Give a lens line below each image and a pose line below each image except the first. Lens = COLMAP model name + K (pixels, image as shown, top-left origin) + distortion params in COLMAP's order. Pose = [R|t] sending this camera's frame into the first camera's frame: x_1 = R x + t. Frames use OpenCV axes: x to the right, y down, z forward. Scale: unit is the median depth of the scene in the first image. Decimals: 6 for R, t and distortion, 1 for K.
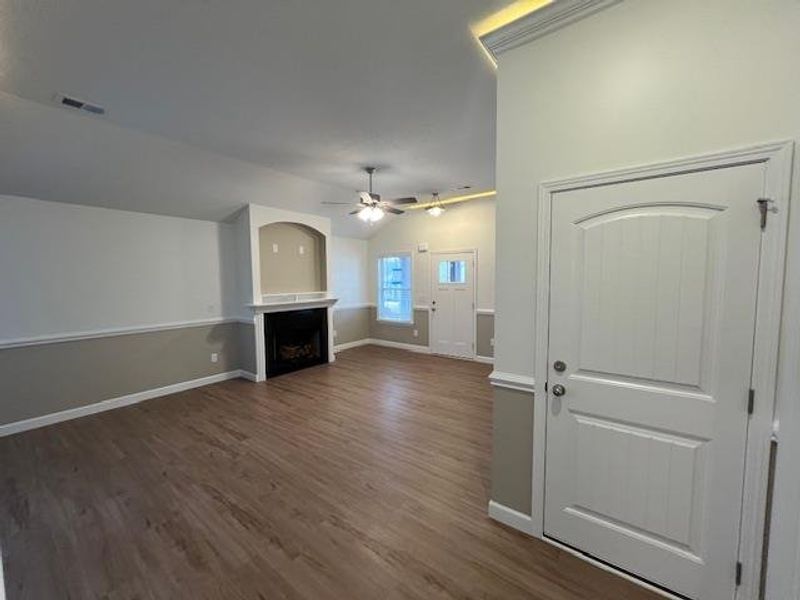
lens RADIAL K [[316.2, 0, 400.0], [0, 316.2, 300.0], [0, 0, 1]] dist [-0.000195, 0.000023]
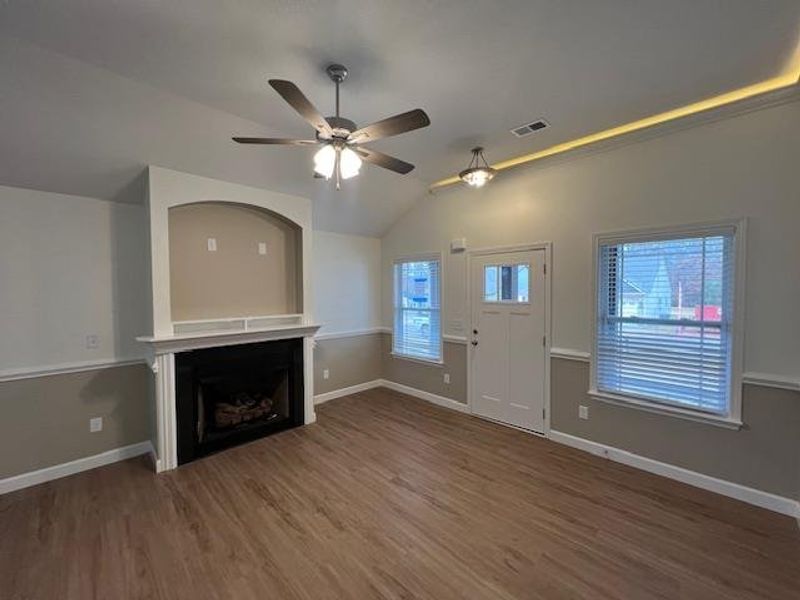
lens RADIAL K [[316.2, 0, 400.0], [0, 316.2, 300.0], [0, 0, 1]] dist [-0.000195, 0.000023]
pose [[0.989216, 0.009810, -0.146137, 0.056496], [-0.014969, 0.999301, -0.034244, -0.035943], [0.145699, 0.036062, 0.988672, 0.400679]]
